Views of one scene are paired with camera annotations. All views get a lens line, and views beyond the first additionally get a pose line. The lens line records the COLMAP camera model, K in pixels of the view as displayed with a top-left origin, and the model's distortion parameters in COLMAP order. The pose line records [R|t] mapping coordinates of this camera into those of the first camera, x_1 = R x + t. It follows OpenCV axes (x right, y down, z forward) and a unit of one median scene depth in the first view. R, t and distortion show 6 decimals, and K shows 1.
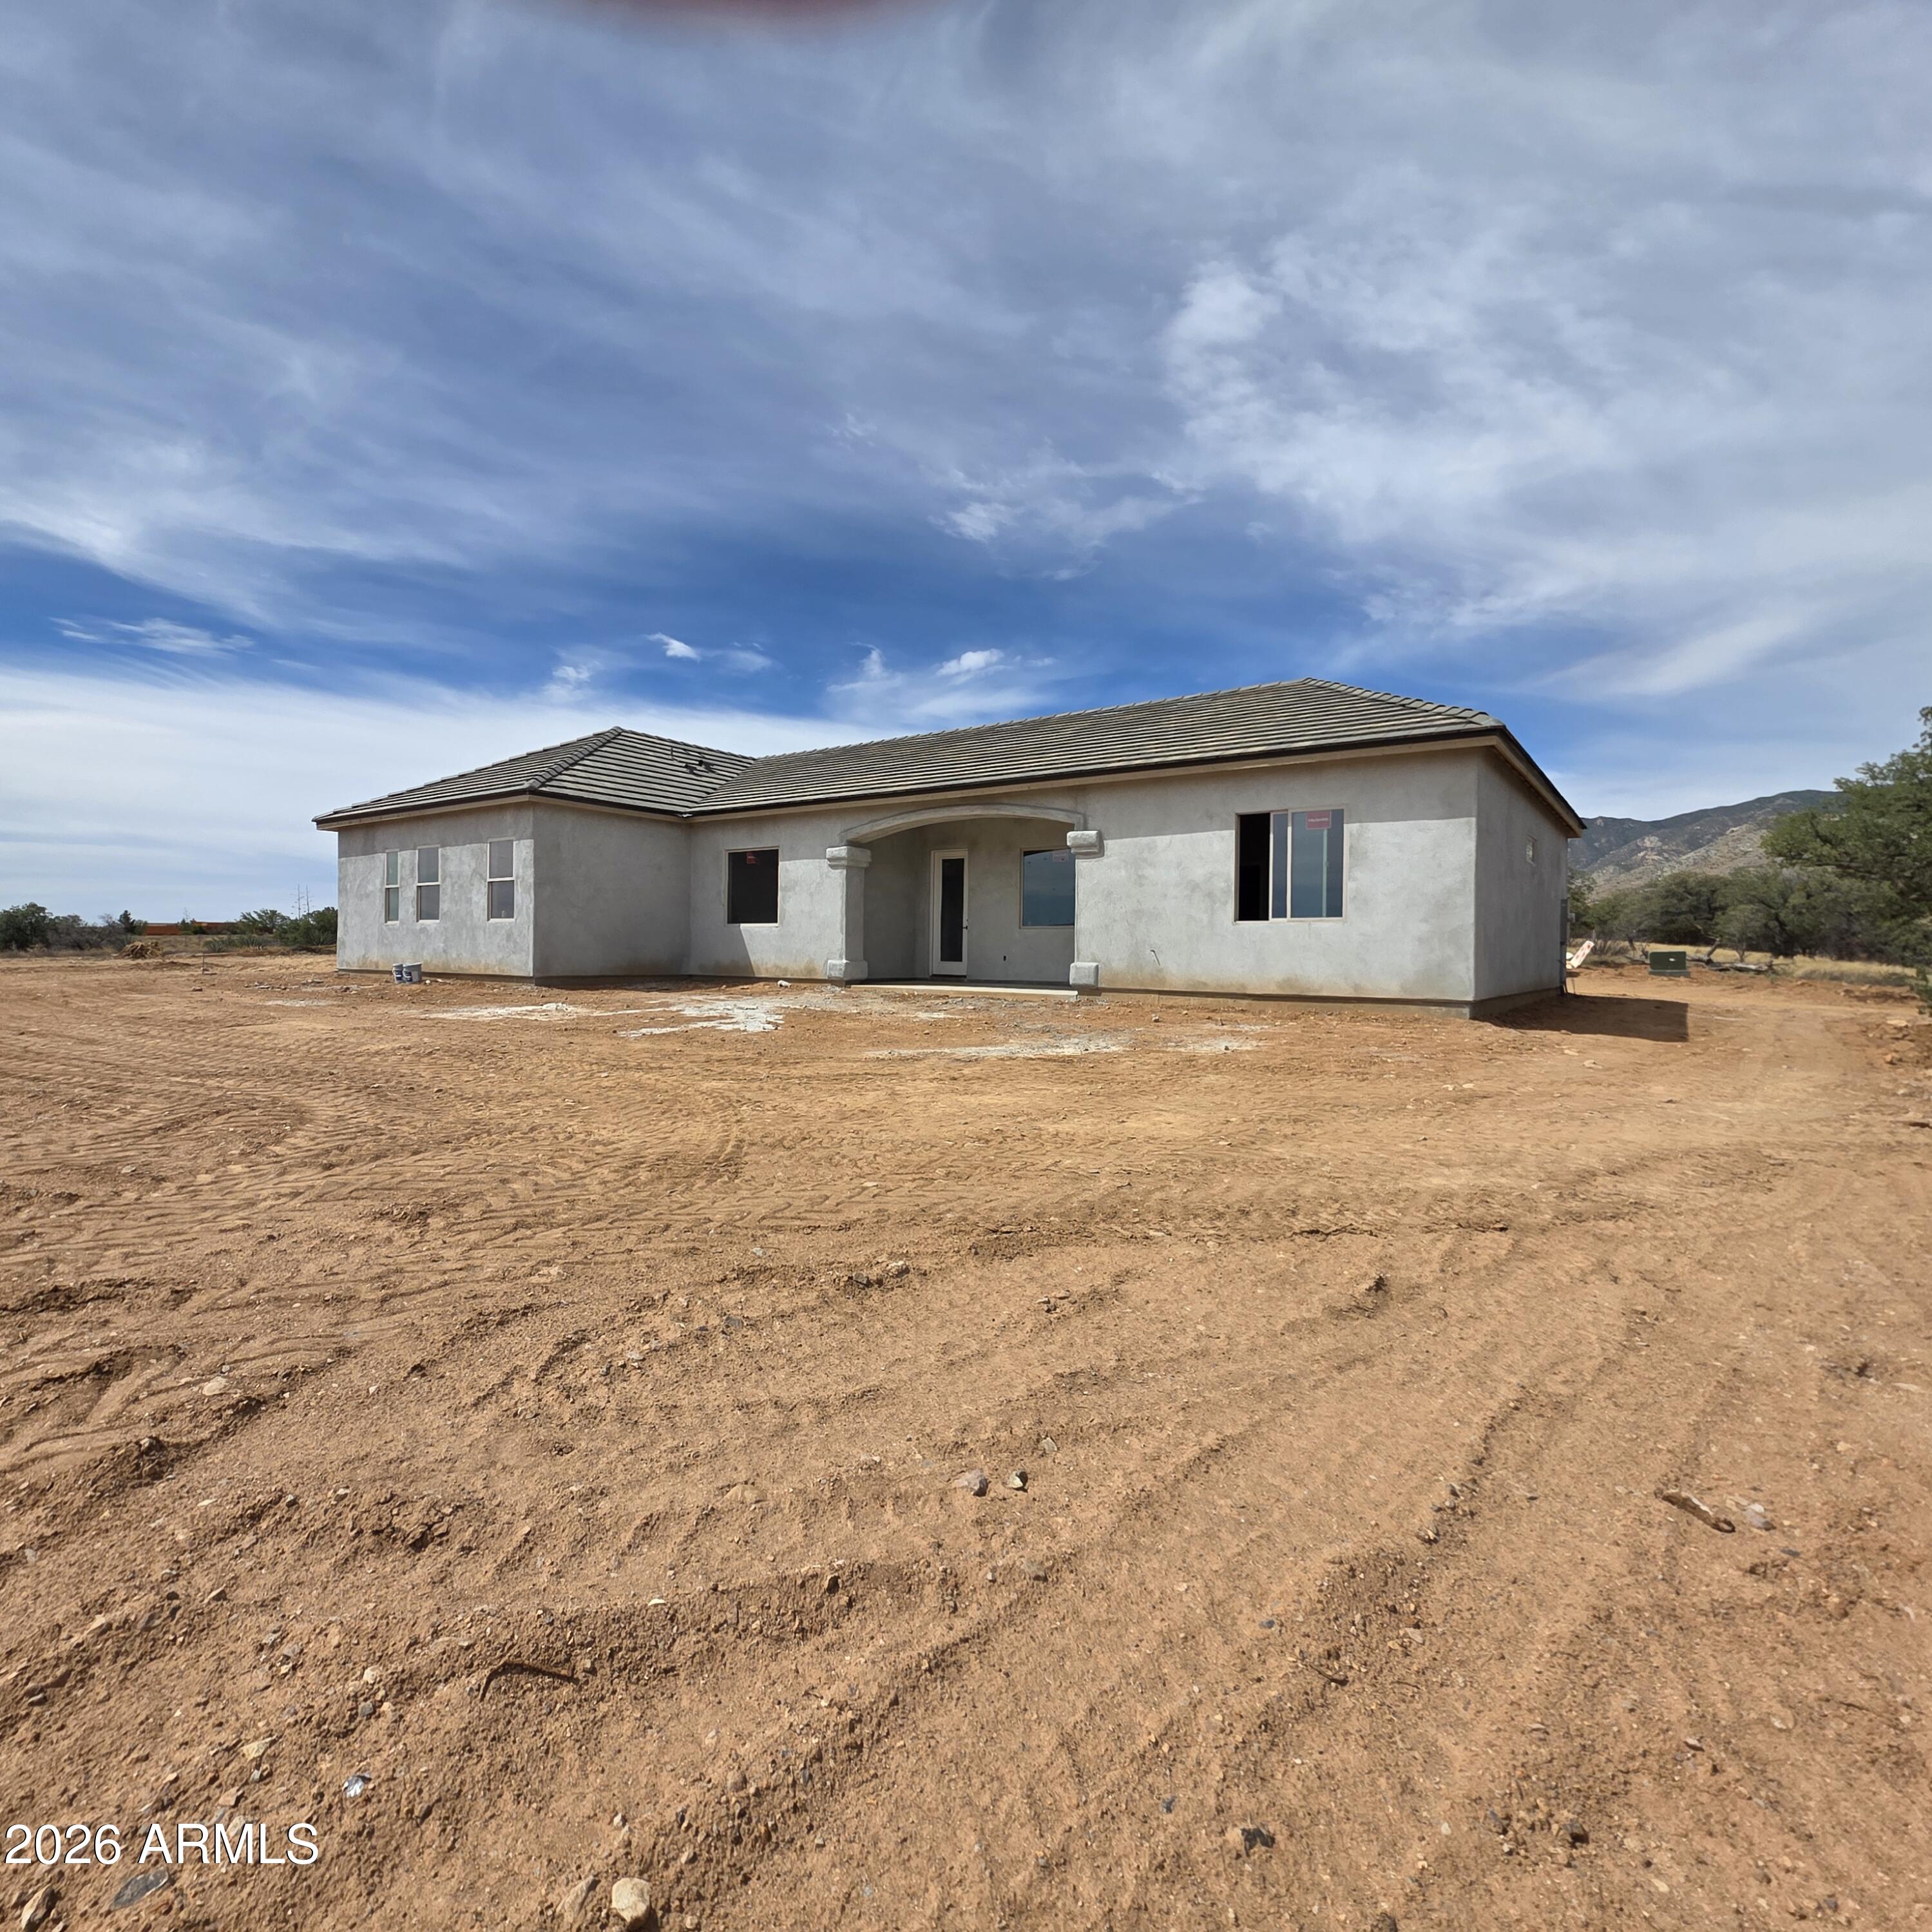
lens RADIAL K [[1022.2, 0, 967.5], [0, 1022.2, 967.1], [0, 0, 1]] dist [0.013130, -0.002012]
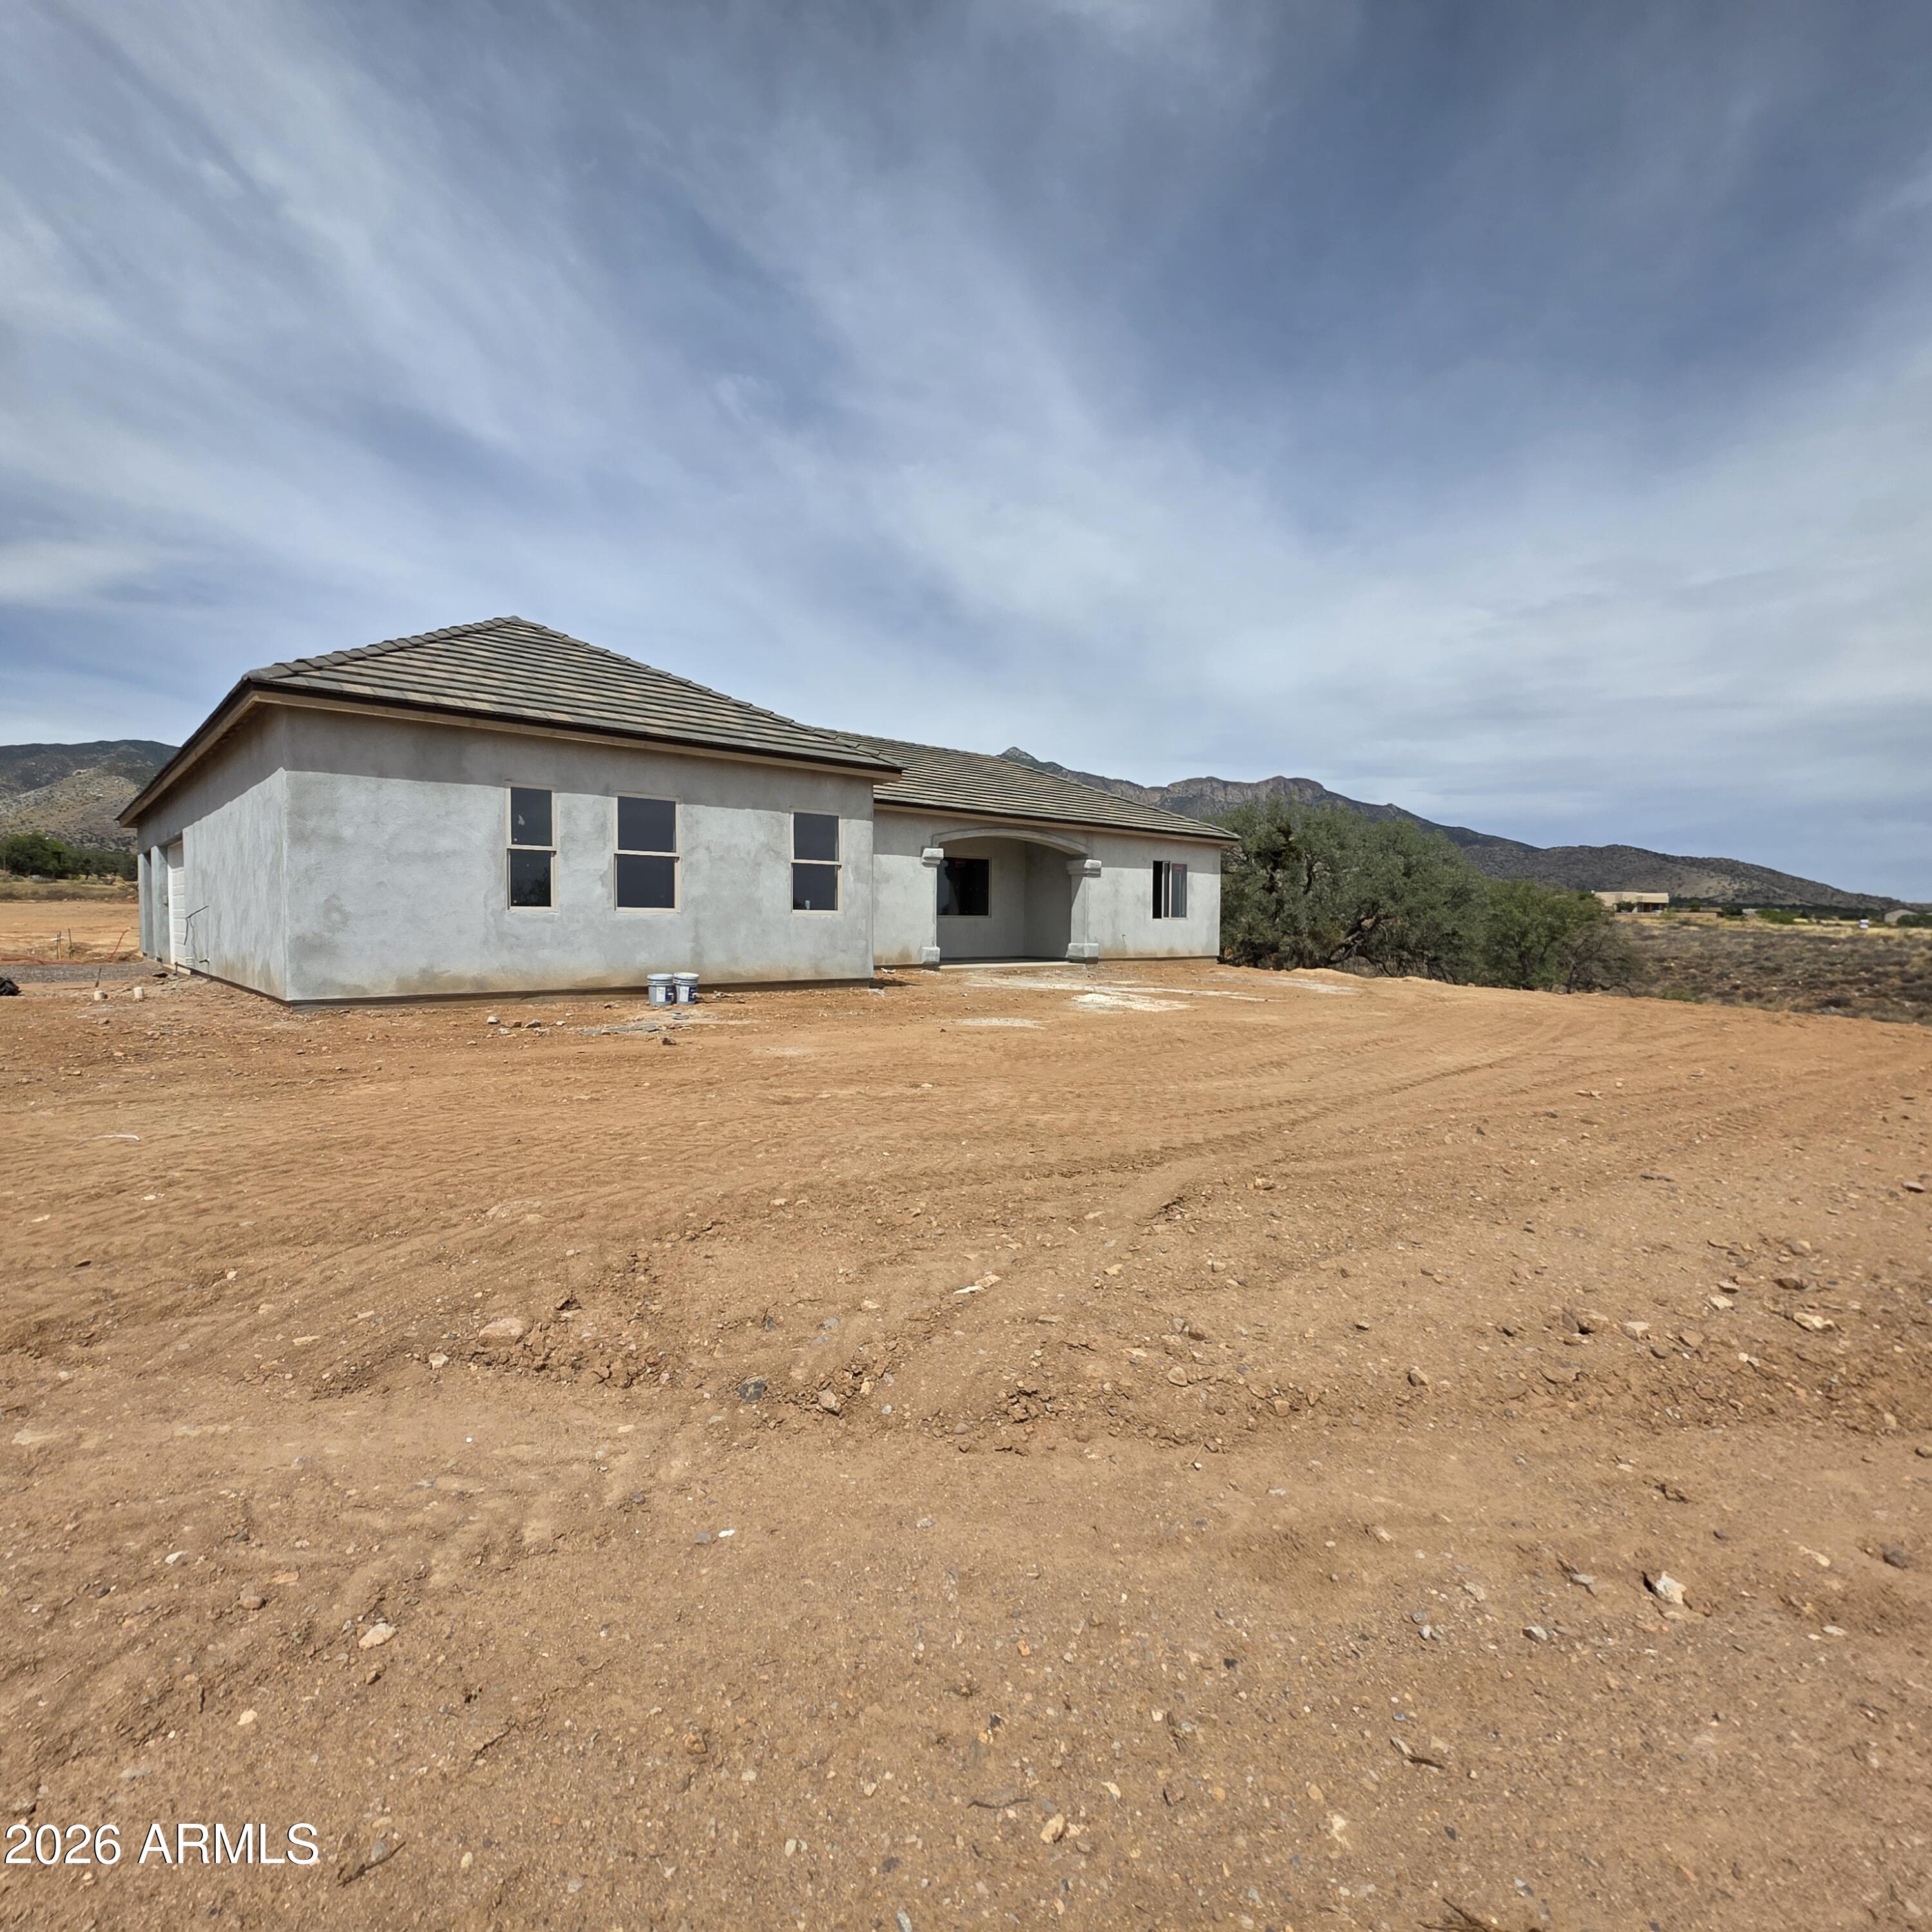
lens RADIAL K [[1022.2, 0, 967.4], [0, 1022.2, 963.4], [0, 0, 1]] dist [0.013130, -0.002012]
pose [[0.210665, -0.052059, 0.976171, -1.457091], [0.008258, 0.998640, 0.051475, -0.055761], [-0.977523, -0.002783, 0.210808, 0.844597]]
